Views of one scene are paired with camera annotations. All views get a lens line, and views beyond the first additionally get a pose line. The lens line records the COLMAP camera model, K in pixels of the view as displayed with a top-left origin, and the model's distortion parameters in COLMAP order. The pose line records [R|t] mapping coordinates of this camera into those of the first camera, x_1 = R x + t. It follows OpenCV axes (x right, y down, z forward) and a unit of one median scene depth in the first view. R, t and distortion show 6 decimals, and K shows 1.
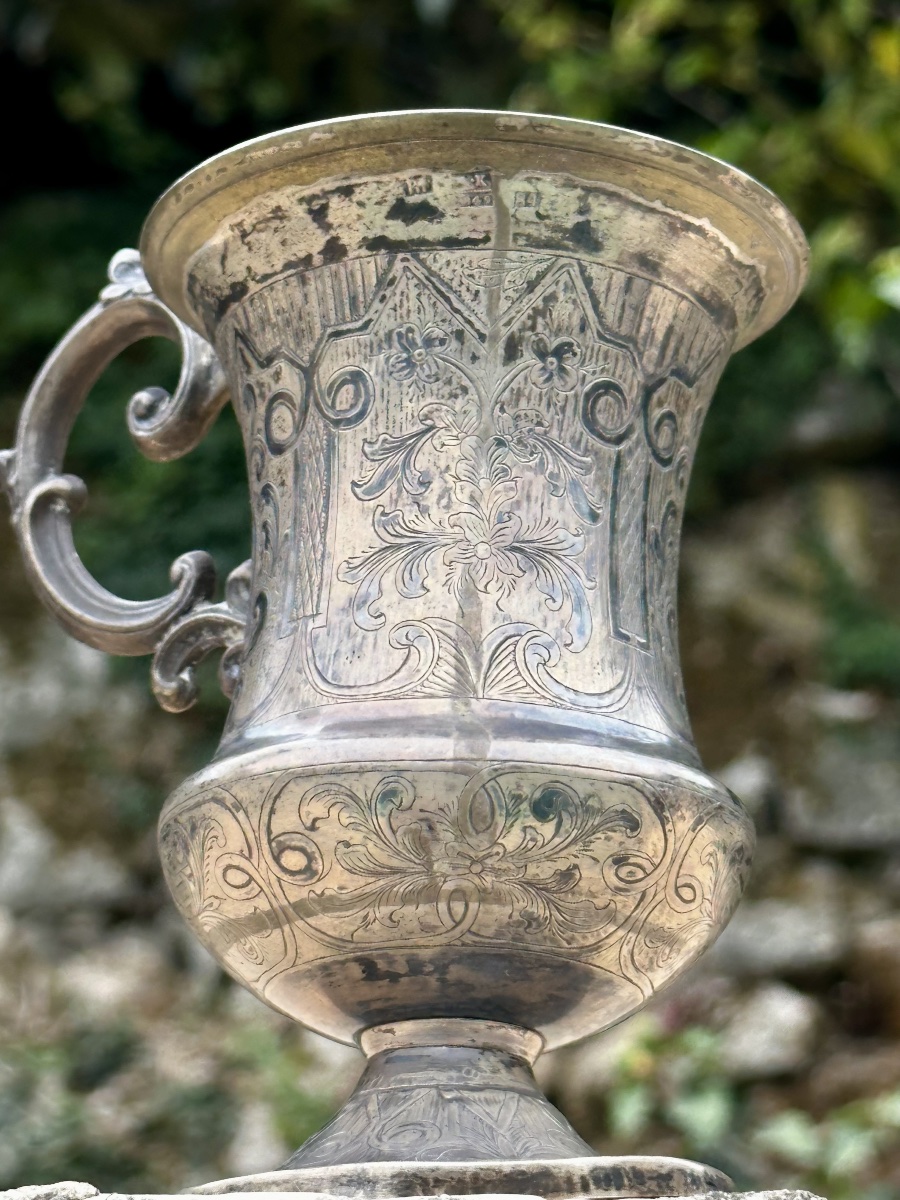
lens RADIAL K [[3880.4, 0, 450.0], [0, 3880.4, 600.0], [0, 0, 1]] dist [0.057382, -0.355535]
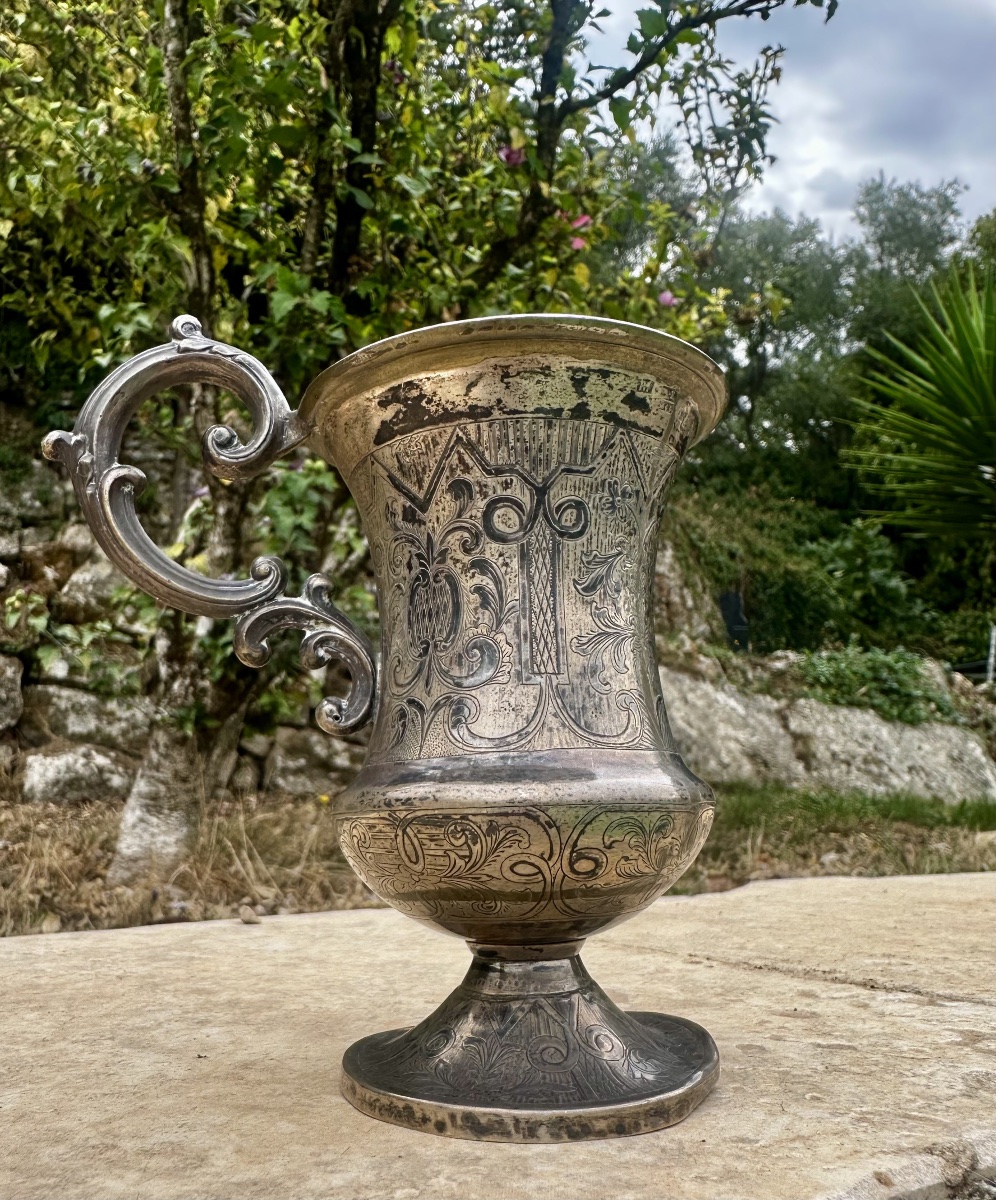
lens RADIAL K [[1014.0, 0, 417.6], [0, 1014.0, 677.6], [0, 0, 1]] dist [-0.038608, -0.003253]
pose [[0.682803, 0.061603, 0.728001, -0.334902], [-0.212480, 0.970112, 0.117198, -0.026989], [-0.699022, -0.234709, 0.675485, 0.778354]]
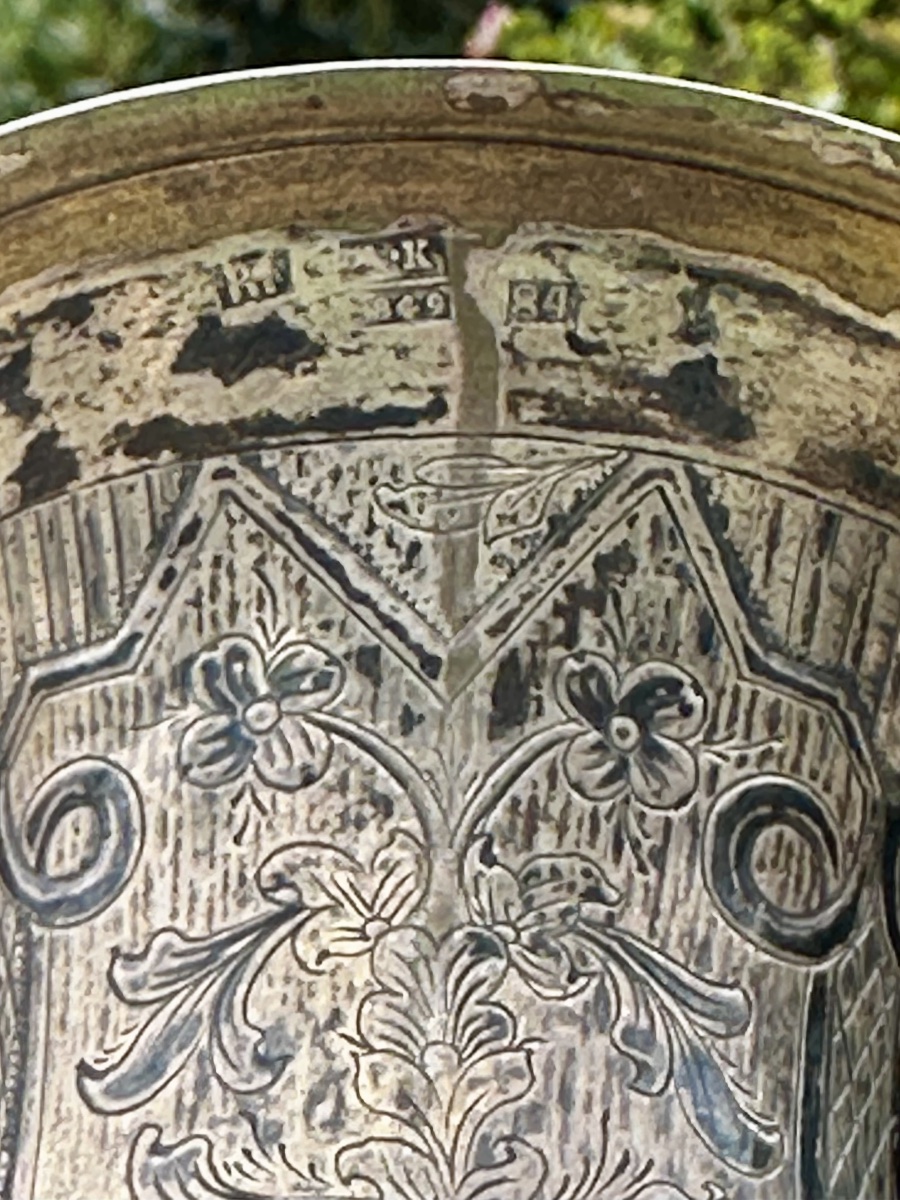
lens RADIAL K [[3897.0, 0, 105.1], [0, 3897.0, 479.5], [0, 0, 1]] dist [-0.011759, -0.537676]
pose [[0.990999, -0.032324, -0.129910, 0.026309], [-0.000408, 0.969679, -0.244384, 0.005528], [0.133870, 0.242237, 0.960937, 0.636130]]
